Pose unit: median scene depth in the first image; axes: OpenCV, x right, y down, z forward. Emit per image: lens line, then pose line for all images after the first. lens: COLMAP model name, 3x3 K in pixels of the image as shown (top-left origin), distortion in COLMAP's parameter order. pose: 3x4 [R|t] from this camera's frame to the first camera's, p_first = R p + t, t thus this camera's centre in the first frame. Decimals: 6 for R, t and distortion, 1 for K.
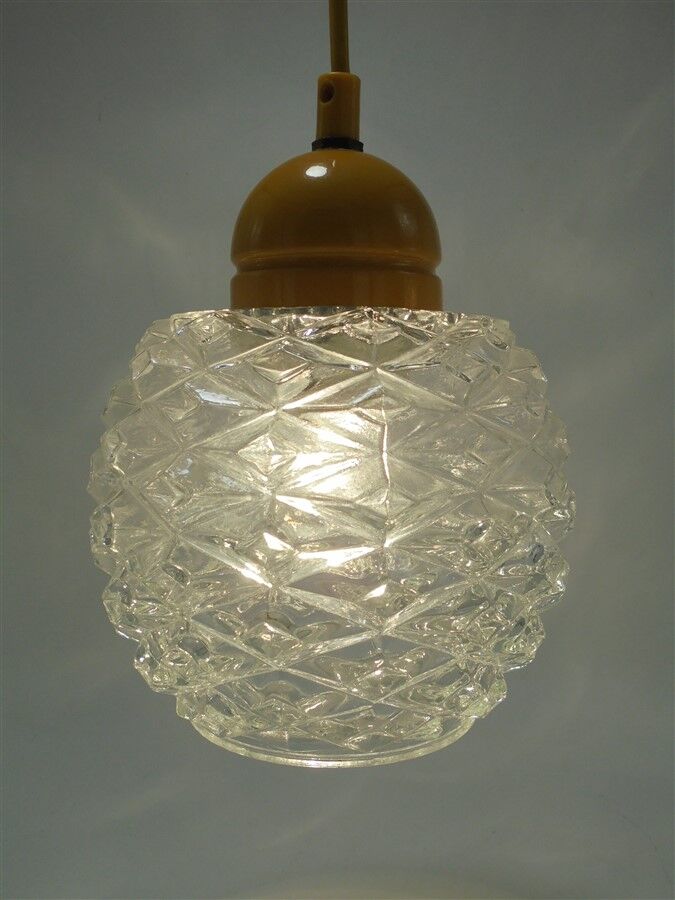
lens RADIAL K [[900.1, 0, 339.2], [0, 900.1, 446.1], [0, 0, 1]] dist [-0.018041, 0.000000]
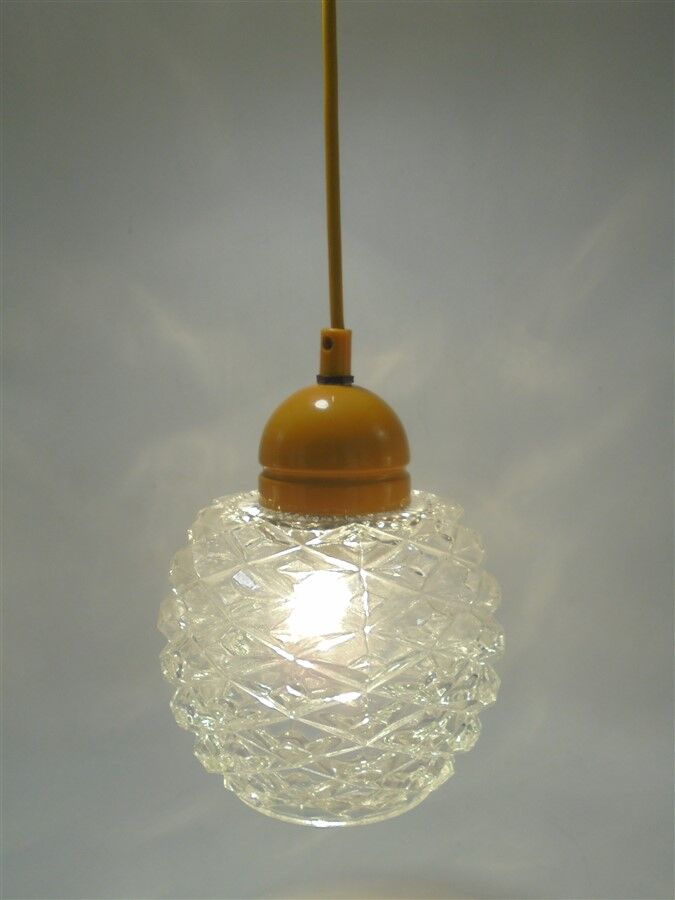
lens RADIAL K [[900.1, 0, 331.9], [0, 900.1, 450.8], [0, 0, 1]] dist [-0.018041, 0.000000]
pose [[0.999974, -0.001843, -0.006970, 0.002598], [0.002095, 0.999338, 0.036329, -0.309402], [0.006899, -0.036343, 0.999316, -0.439994]]
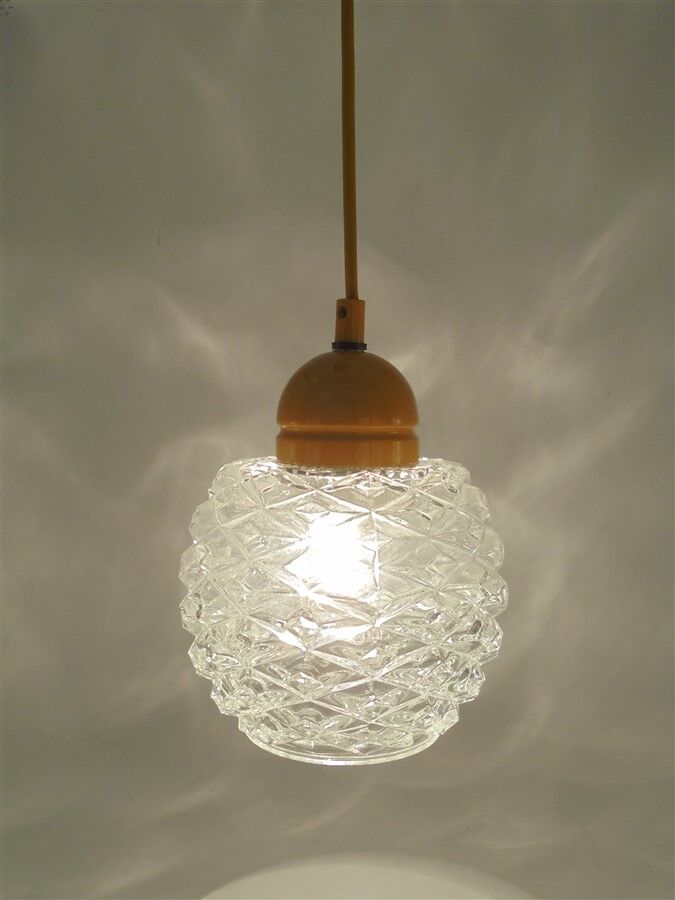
lens RADIAL K [[900.1, 0, 343.6], [0, 900.1, 454.7], [0, 0, 1]] dist [-0.018041, 0.000000]
pose [[0.999914, 0.009320, -0.009181, 0.004360], [-0.009420, 0.999896, -0.010955, -0.156568], [0.009078, 0.011040, 0.999898, -0.544128]]
